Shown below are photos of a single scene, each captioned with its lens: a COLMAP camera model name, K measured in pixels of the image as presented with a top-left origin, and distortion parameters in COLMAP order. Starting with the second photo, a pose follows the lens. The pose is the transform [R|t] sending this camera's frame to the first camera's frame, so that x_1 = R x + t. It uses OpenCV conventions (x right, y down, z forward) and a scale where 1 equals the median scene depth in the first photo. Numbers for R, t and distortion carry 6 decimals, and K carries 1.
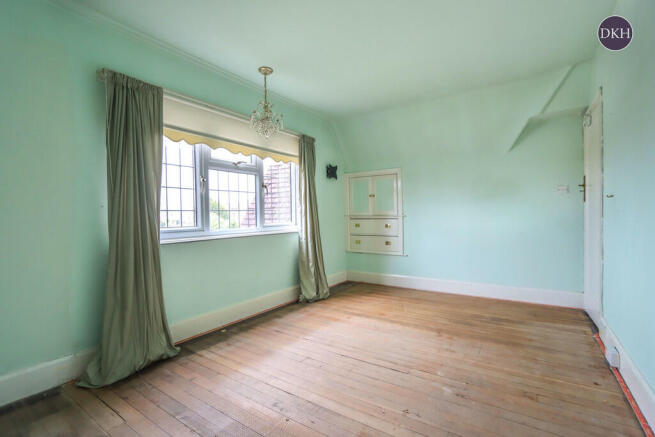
lens RADIAL K [[303.0, 0, 325.4], [0, 303.0, 214.8], [0, 0, 1]] dist [-0.003311, -0.000236]
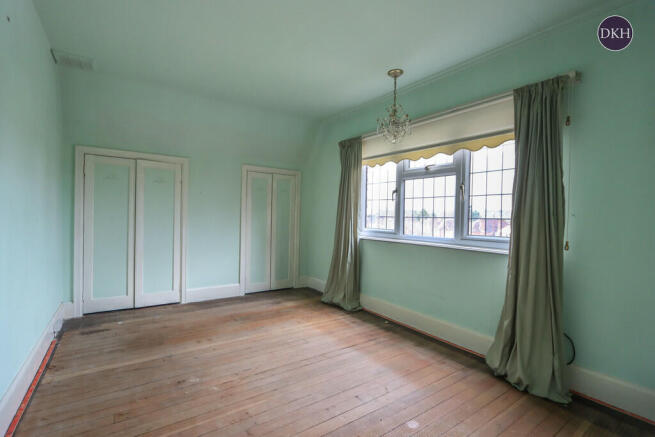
lens RADIAL K [[303.0, 0, 324.1], [0, 303.0, 218.6], [0, 0, 1]] dist [-0.003311, -0.000236]
pose [[-0.350038, 0.021650, -0.936485, 0.809391], [-0.015626, 0.999459, 0.028947, -0.038205], [0.936605, 0.024766, -0.349510, 1.163576]]
